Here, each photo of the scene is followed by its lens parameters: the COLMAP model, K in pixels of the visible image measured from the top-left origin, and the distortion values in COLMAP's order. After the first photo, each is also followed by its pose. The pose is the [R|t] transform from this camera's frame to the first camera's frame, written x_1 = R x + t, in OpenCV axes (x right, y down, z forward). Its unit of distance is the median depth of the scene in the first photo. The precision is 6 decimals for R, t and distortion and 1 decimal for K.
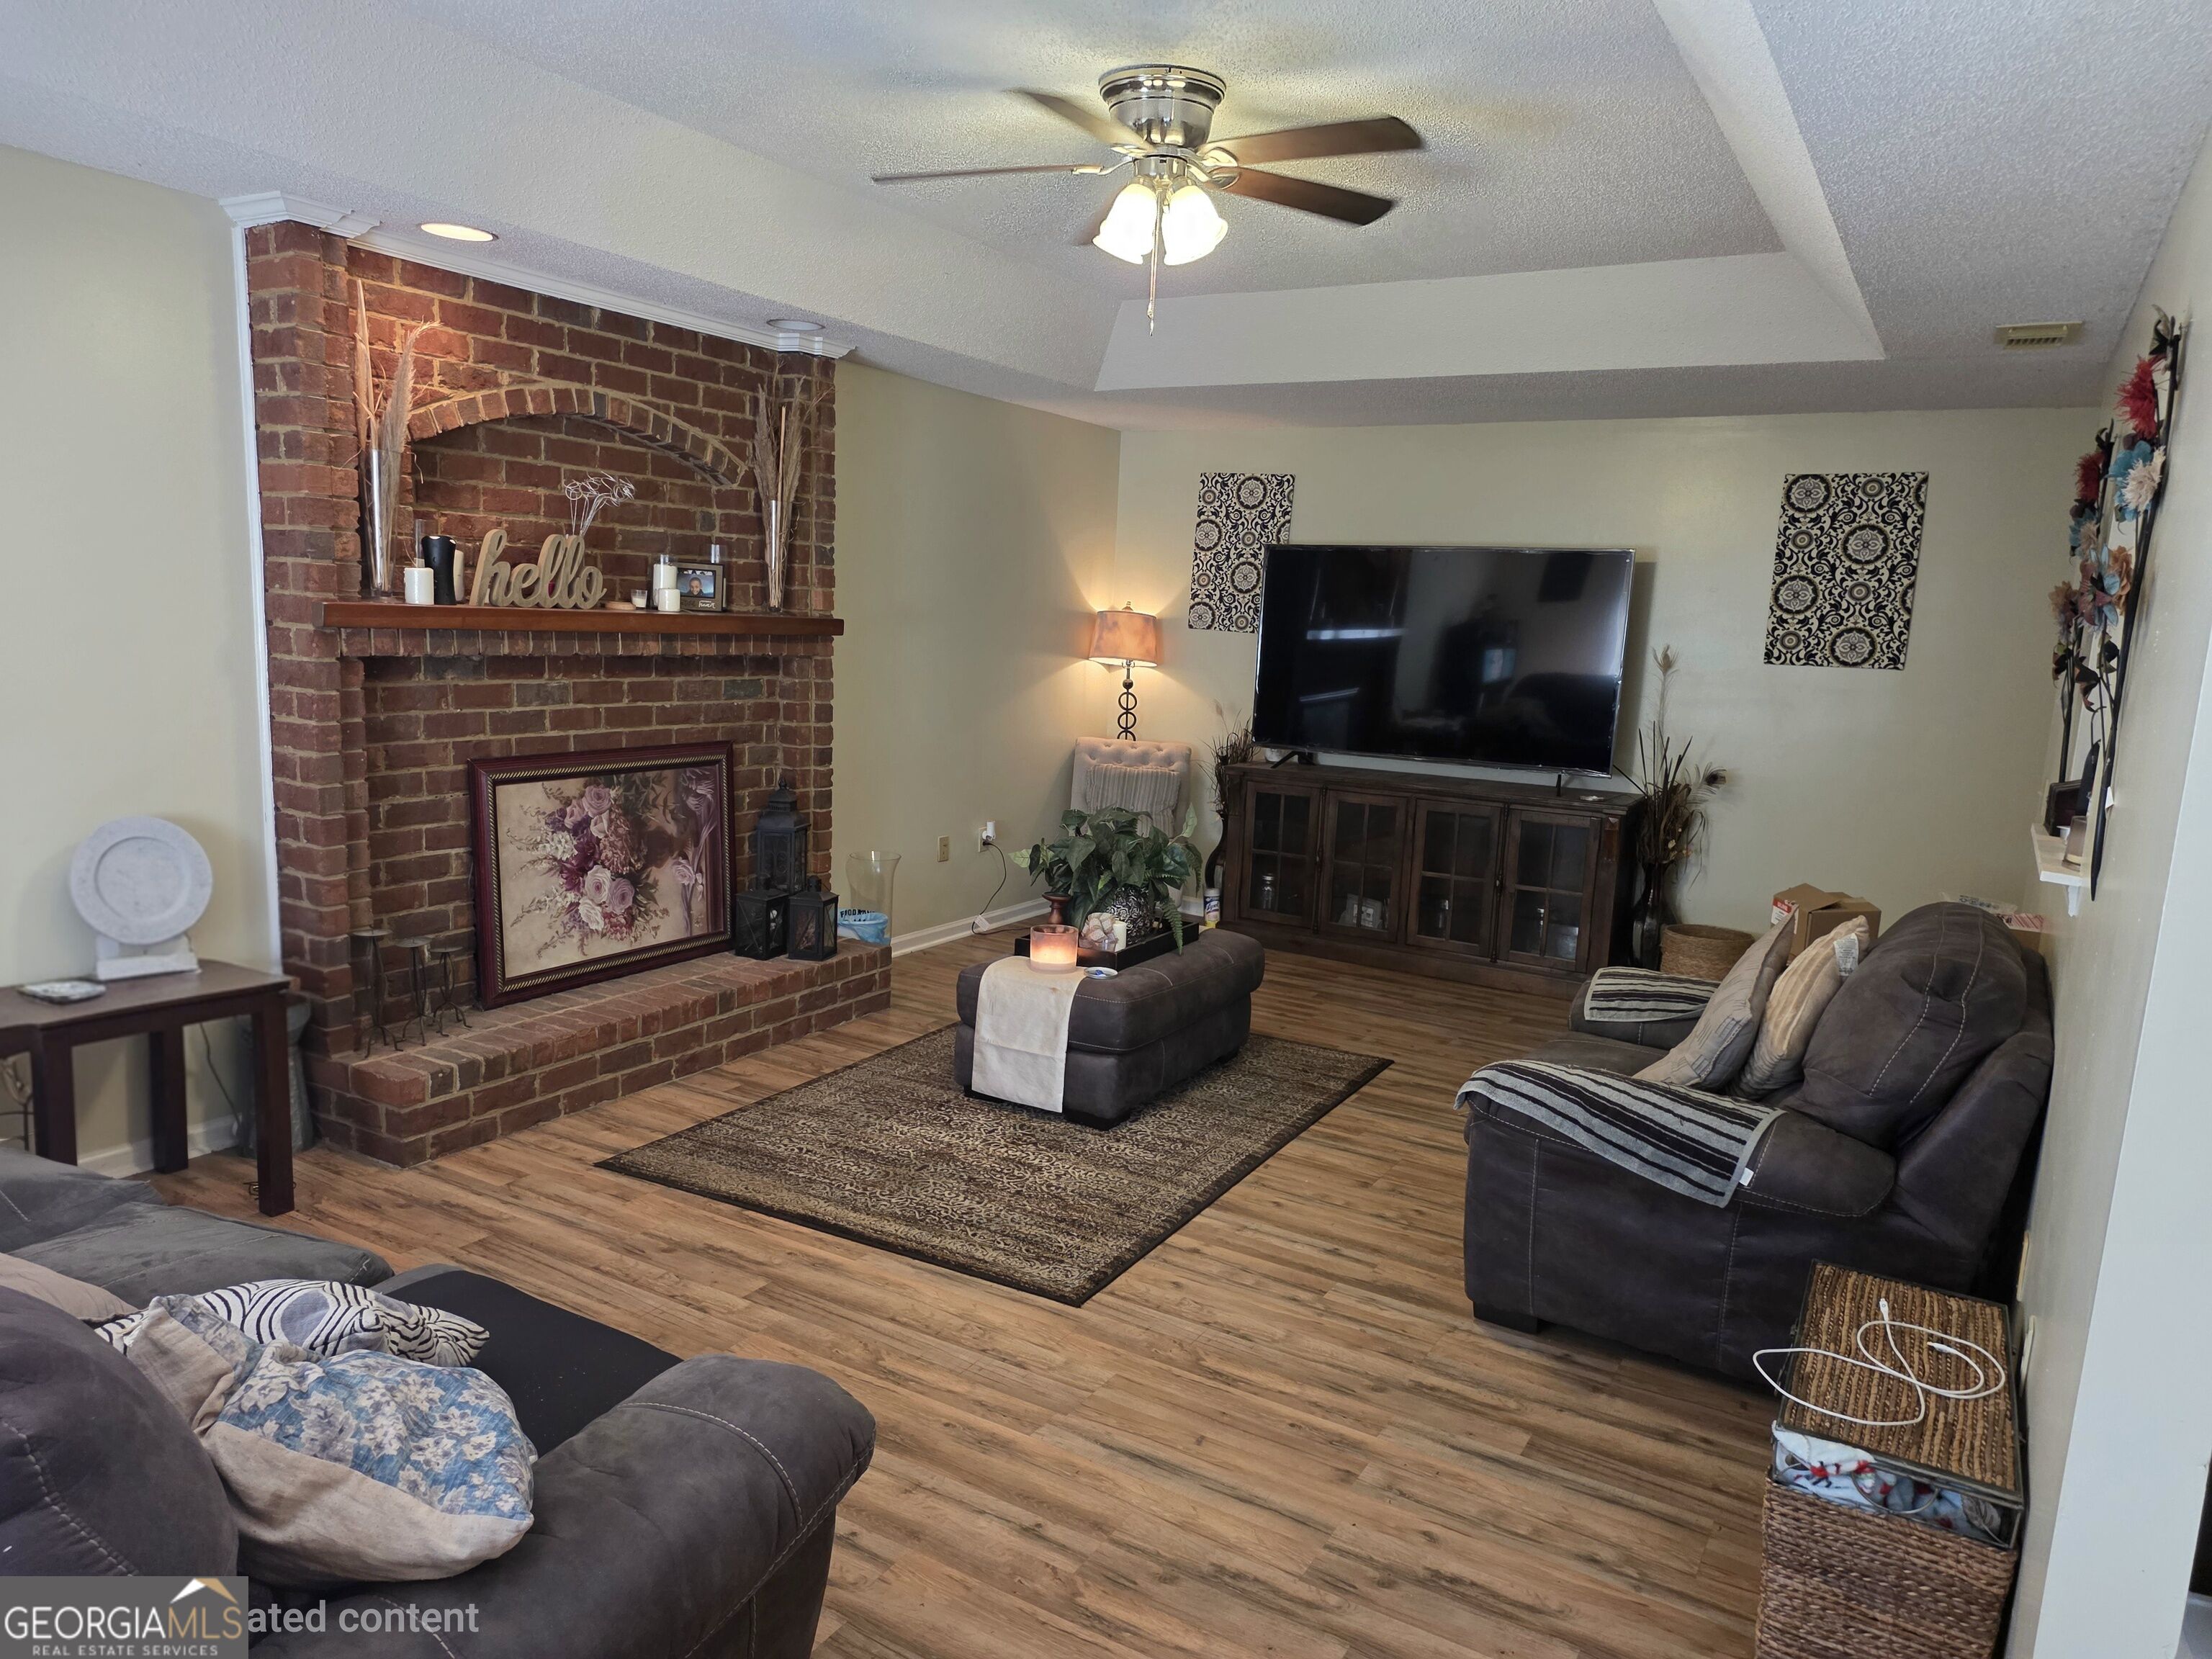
lens RADIAL K [[1462.5, 0, 1101.2], [0, 1462.5, 835.7], [0, 0, 1]] dist [0.062564, -0.034616]
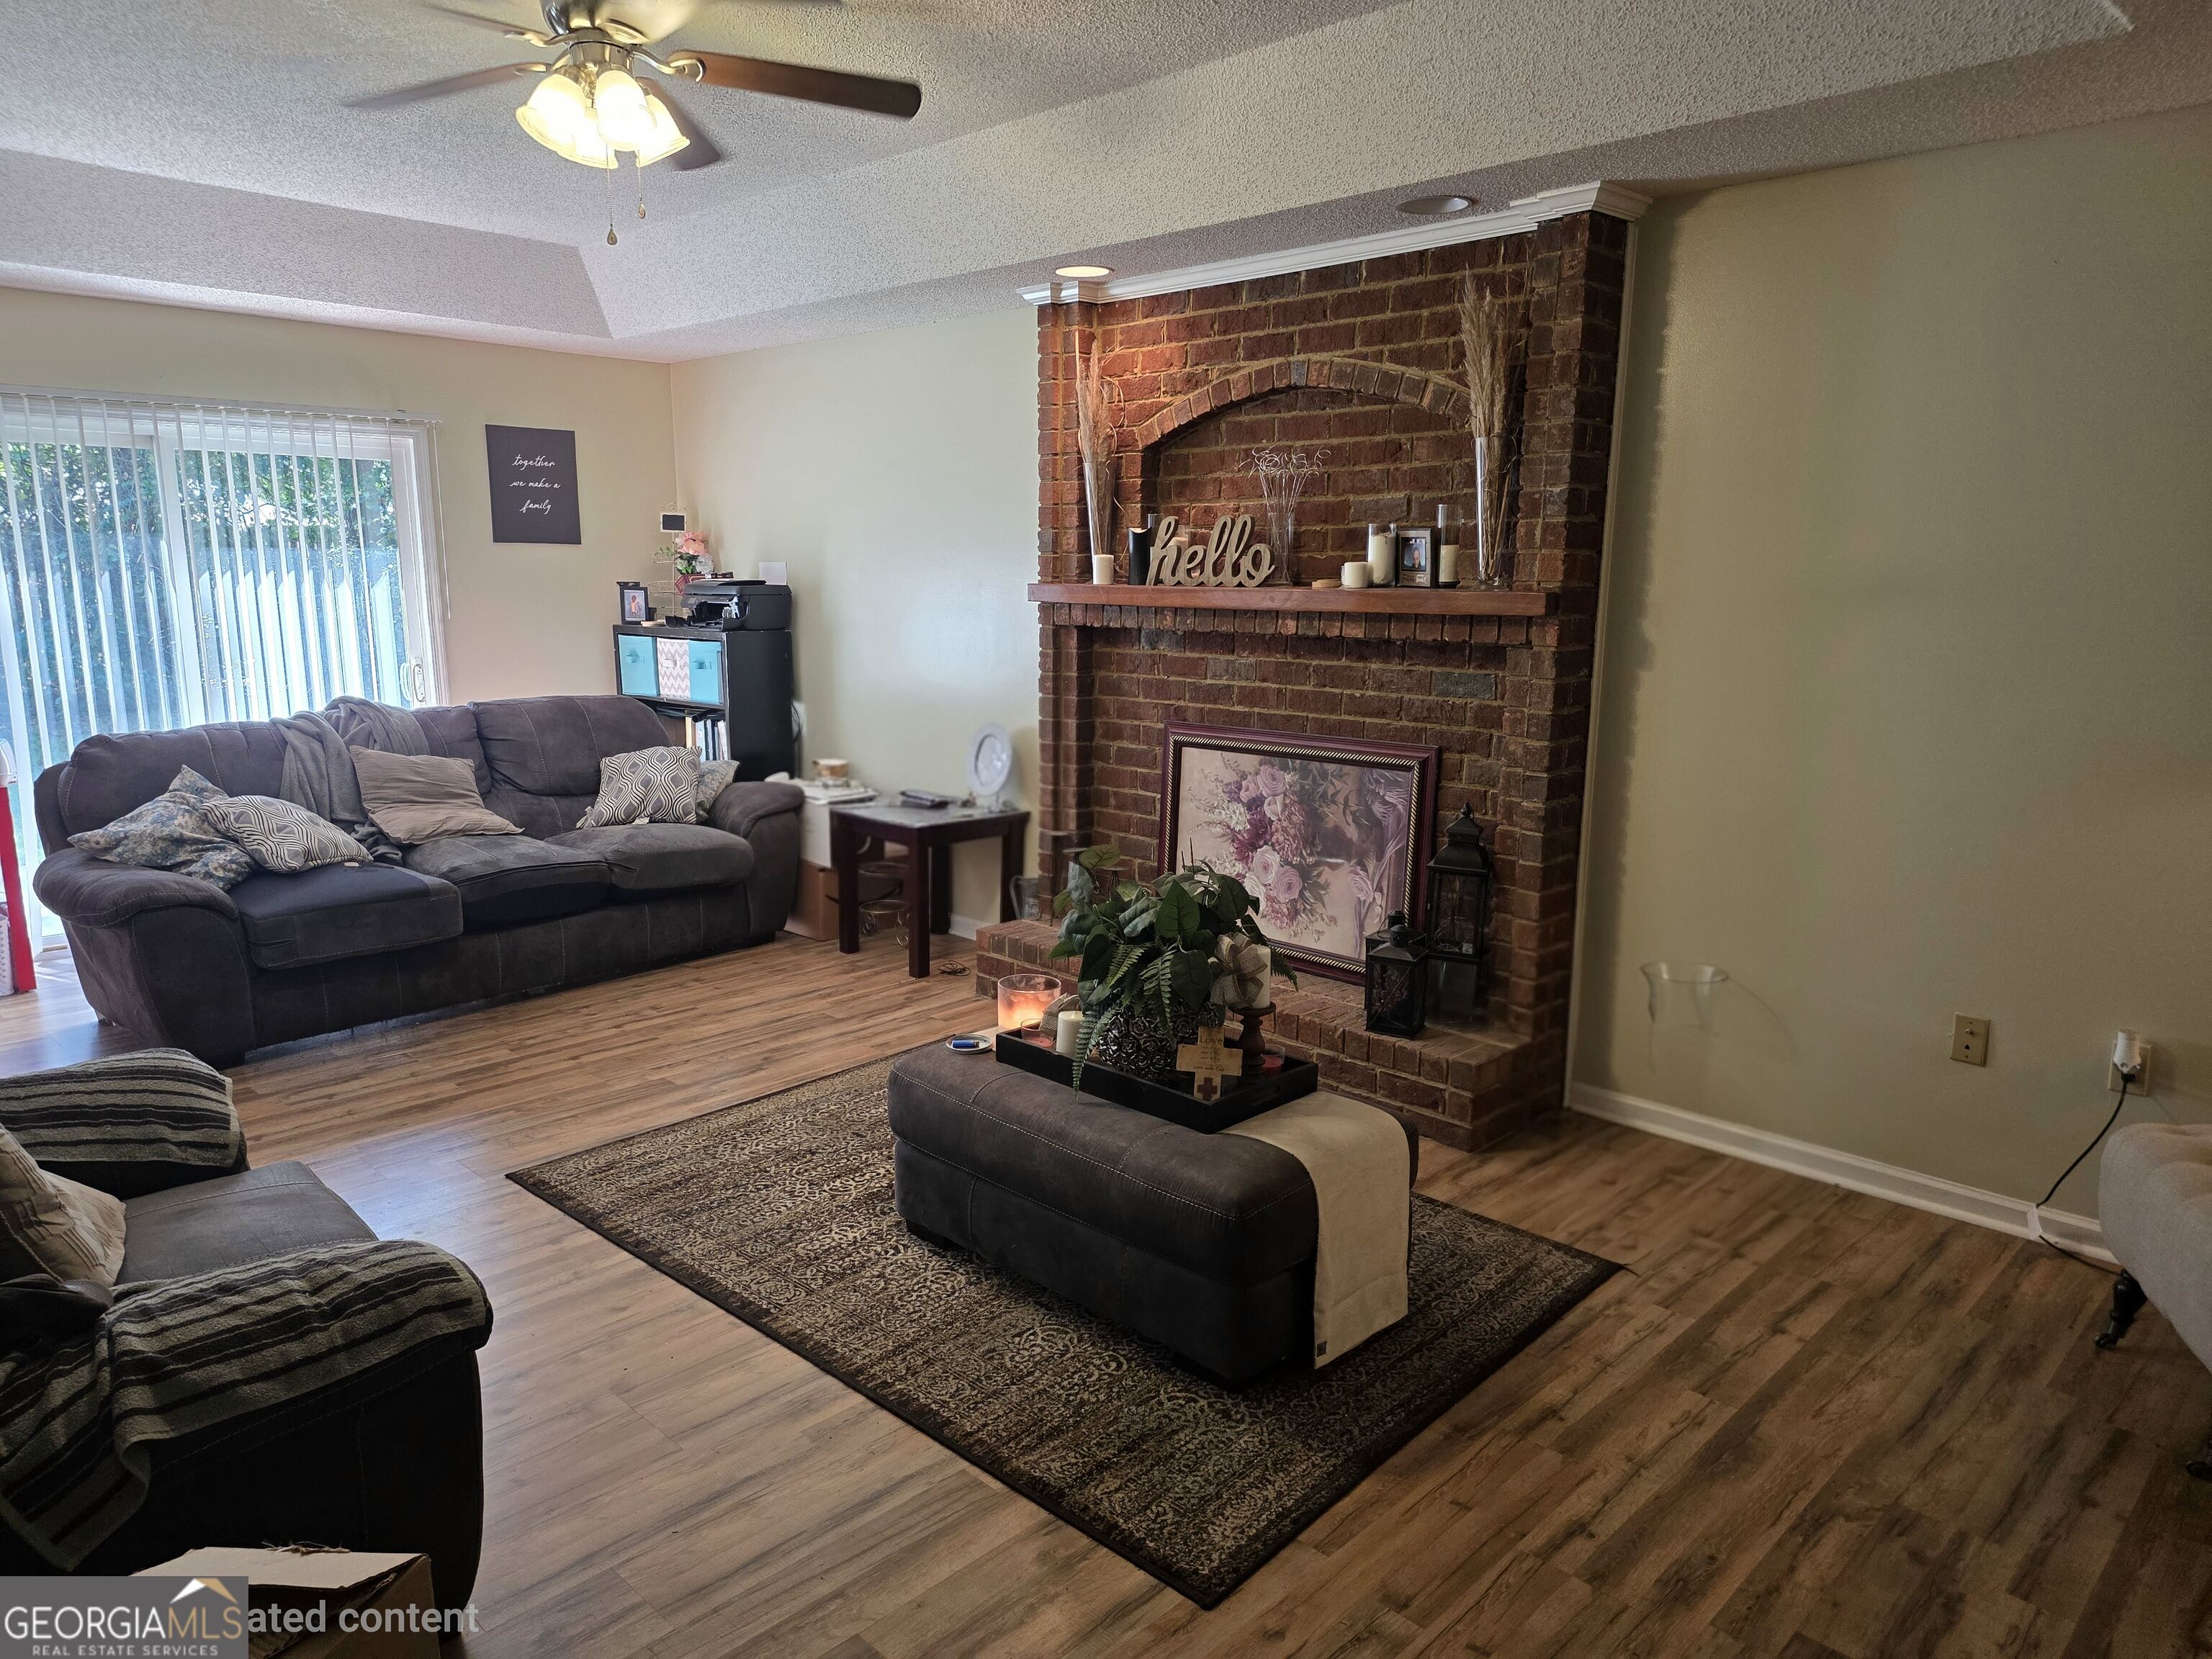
lens RADIAL K [[1462.5, 0, 1150.0], [0, 1462.5, 866.7], [0, 0, 1]] dist [0.062564, -0.034616]
pose [[-0.224683, 0.150328, -0.962766, 0.660636], [-0.167380, 0.967389, 0.190111, -0.147628], [0.959949, 0.203863, -0.192194, 1.165823]]
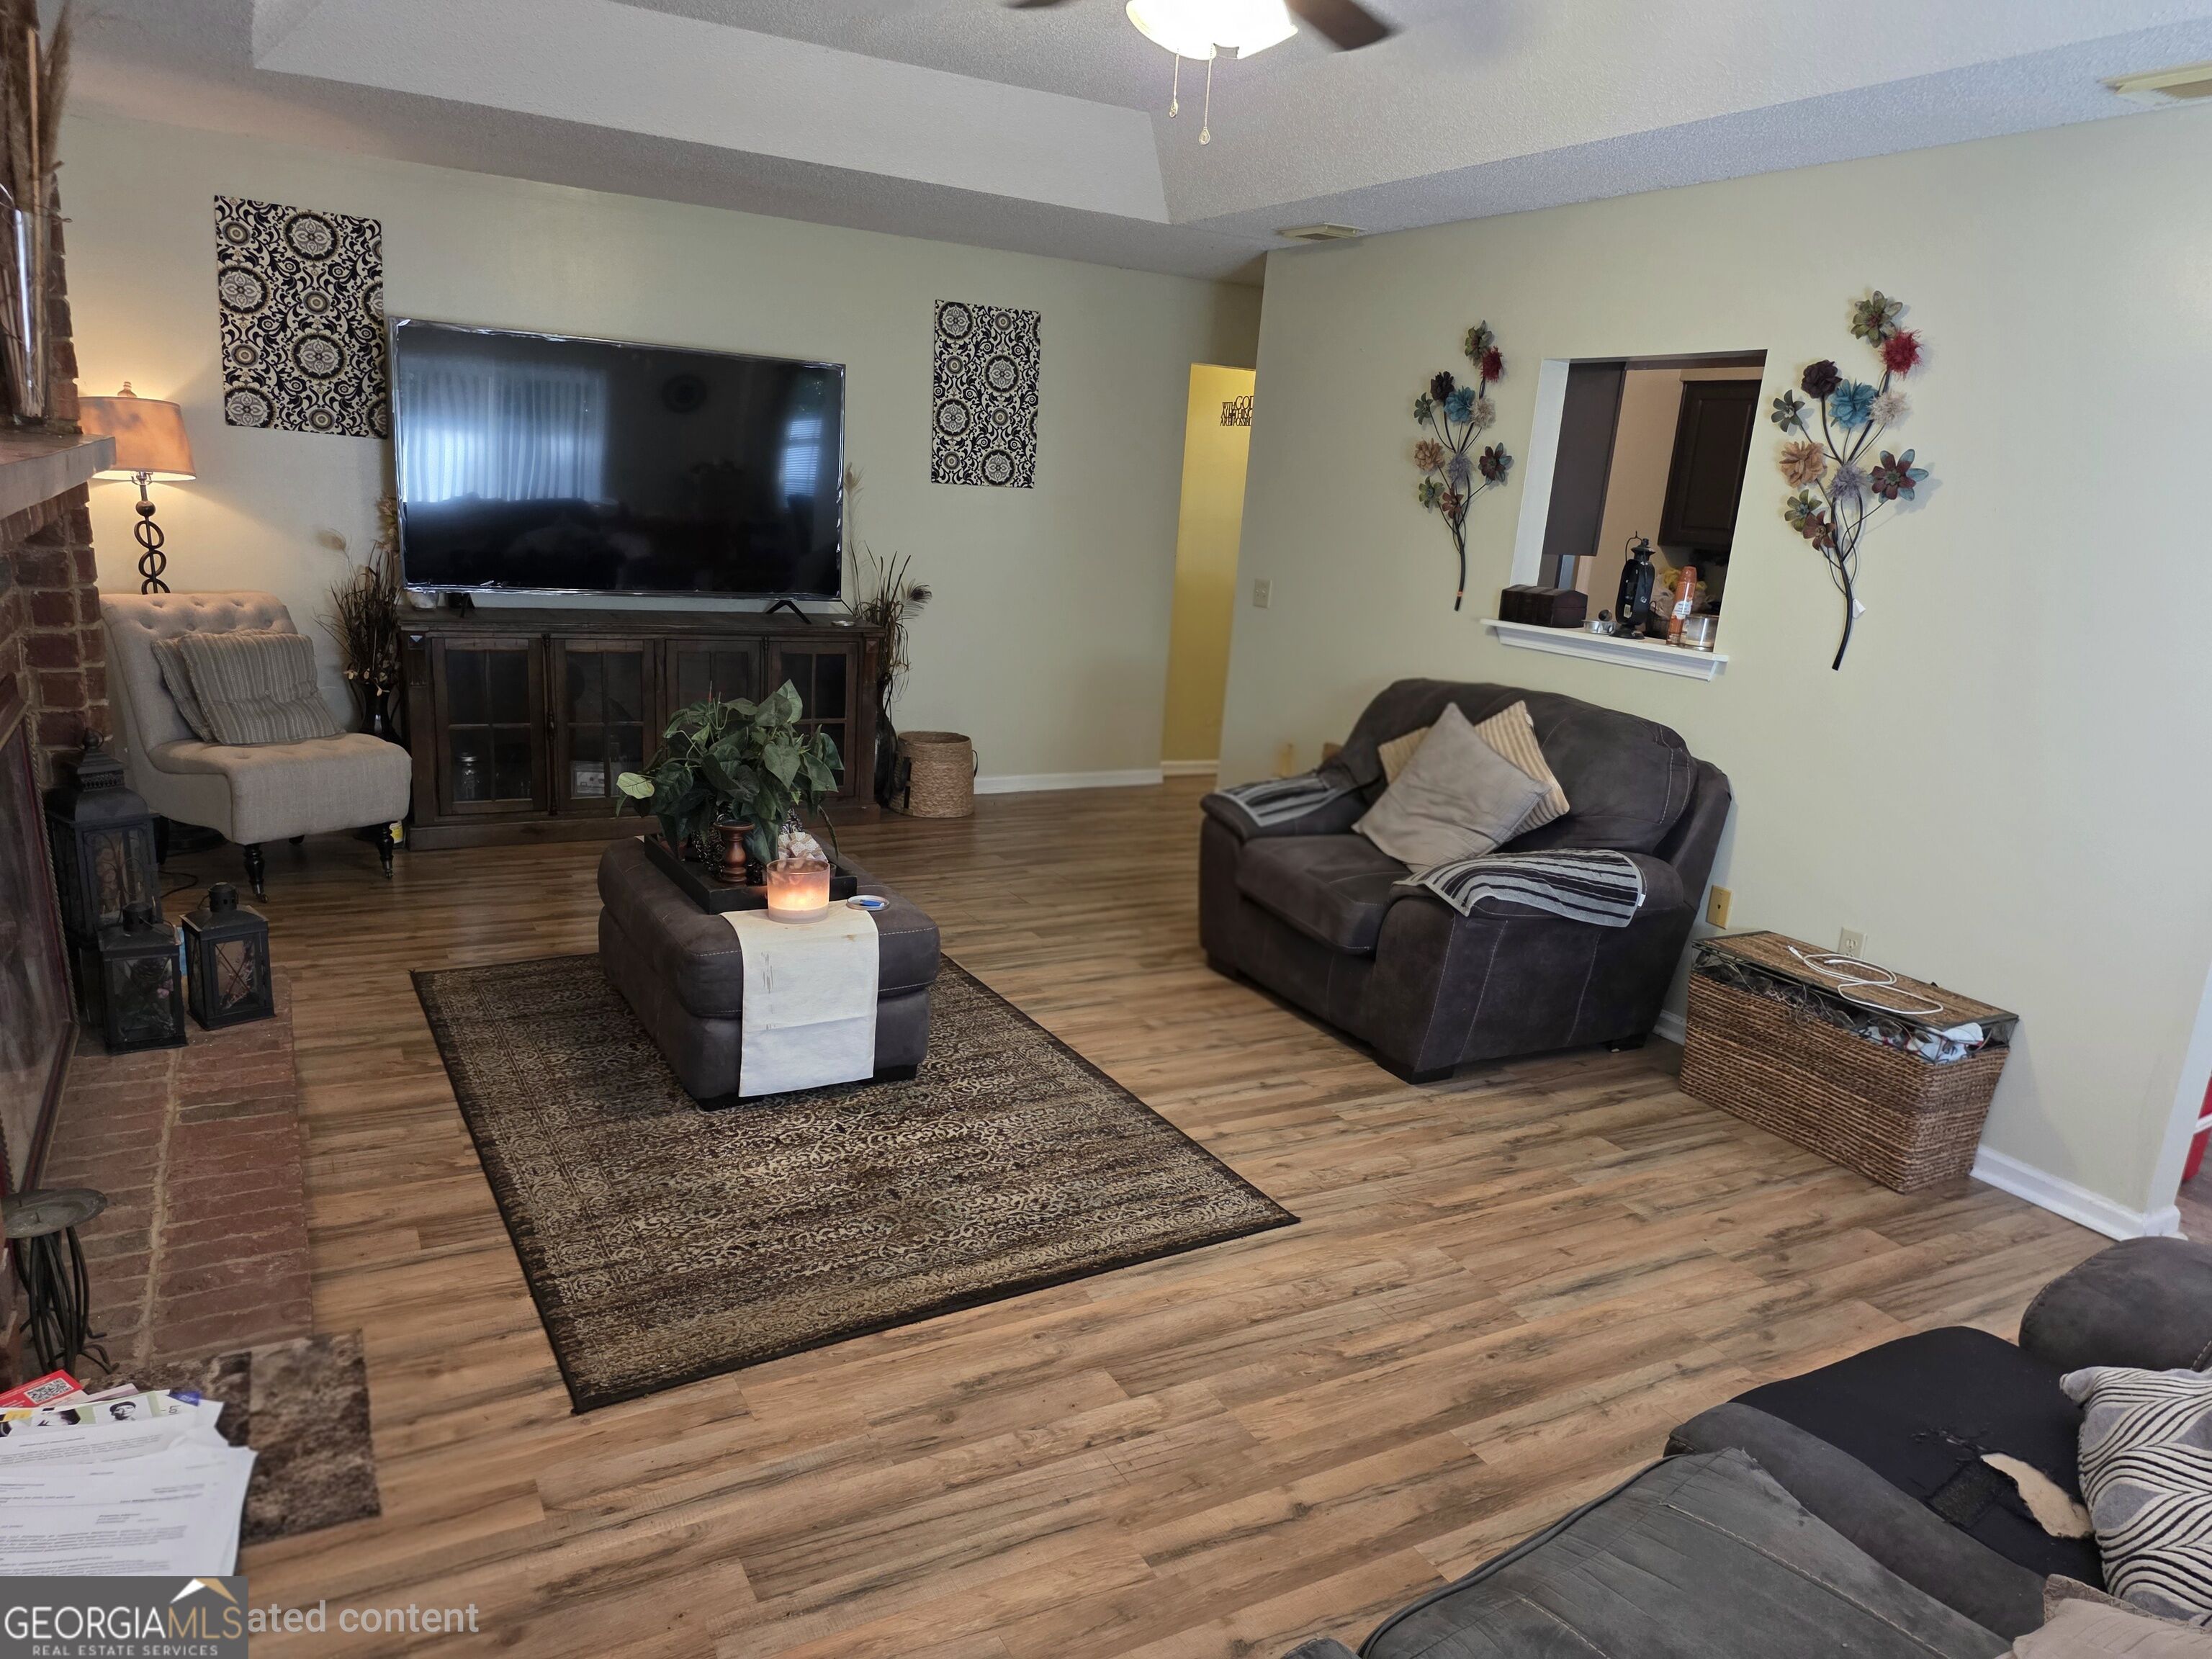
lens RADIAL K [[1462.5, 0, 1117.8], [0, 1462.5, 831.1], [0, 0, 1]] dist [0.062564, -0.034616]
pose [[0.513115, -0.216592, 0.830542, -0.582343], [0.089461, 0.975863, 0.199220, -0.093343], [-0.853645, -0.027922, 0.520107, 0.431017]]
